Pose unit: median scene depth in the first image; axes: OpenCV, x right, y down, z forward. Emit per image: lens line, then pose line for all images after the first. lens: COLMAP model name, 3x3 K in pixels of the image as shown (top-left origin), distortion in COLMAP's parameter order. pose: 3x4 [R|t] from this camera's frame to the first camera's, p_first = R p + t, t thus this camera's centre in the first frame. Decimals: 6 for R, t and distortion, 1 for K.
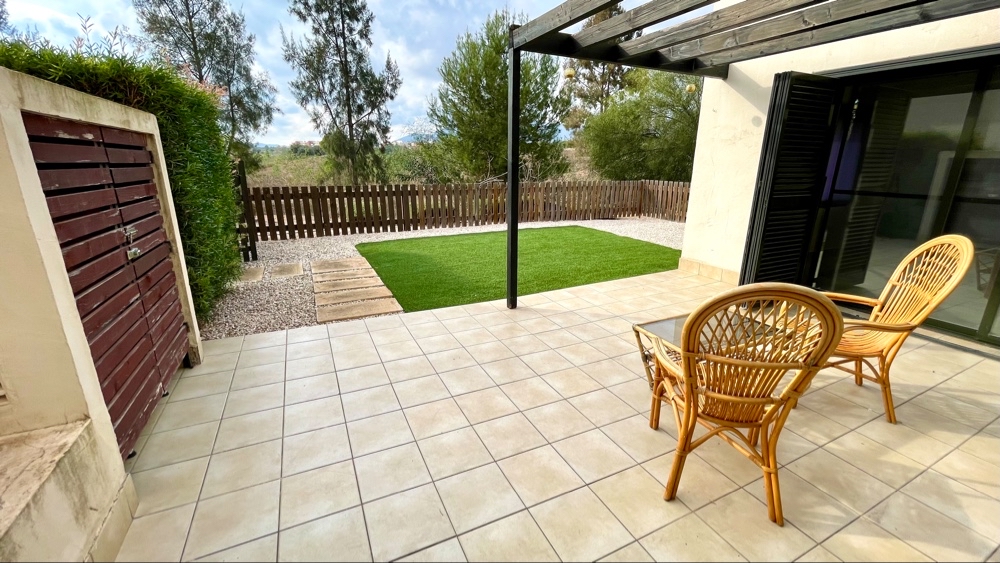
lens RADIAL K [[410.7, 0, 499.8], [0, 410.7, 275.4], [0, 0, 1]] dist [-0.001114, 0.000546]
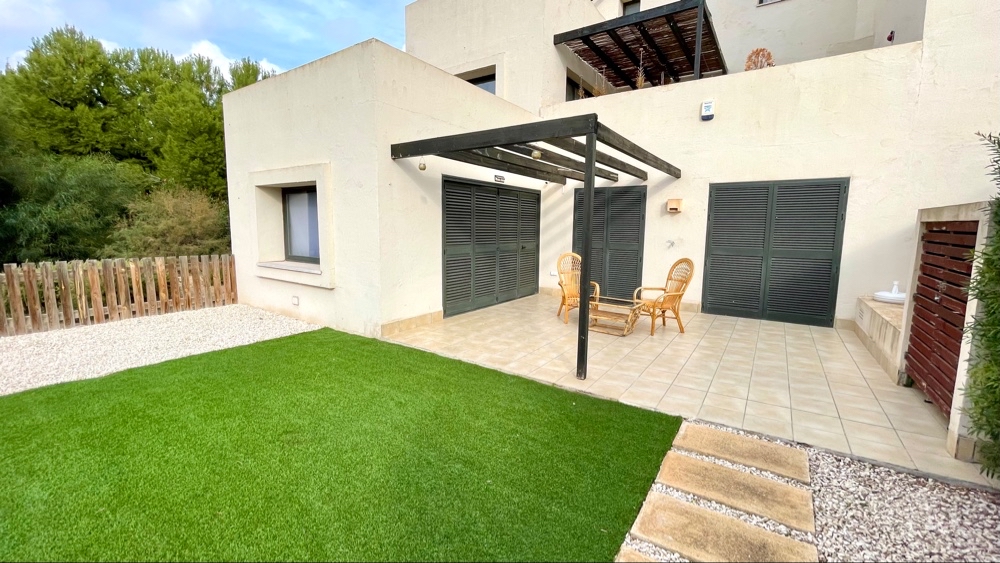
lens RADIAL K [[410.7, 0, 499.8], [0, 410.7, 275.4], [0, 0, 1]] dist [-0.001114, 0.000546]
pose [[-0.505986, -0.115448, 0.854781, -0.662377], [0.215192, 0.942769, 0.254715, -0.431612], [-0.835267, 0.312824, -0.452184, 1.483219]]
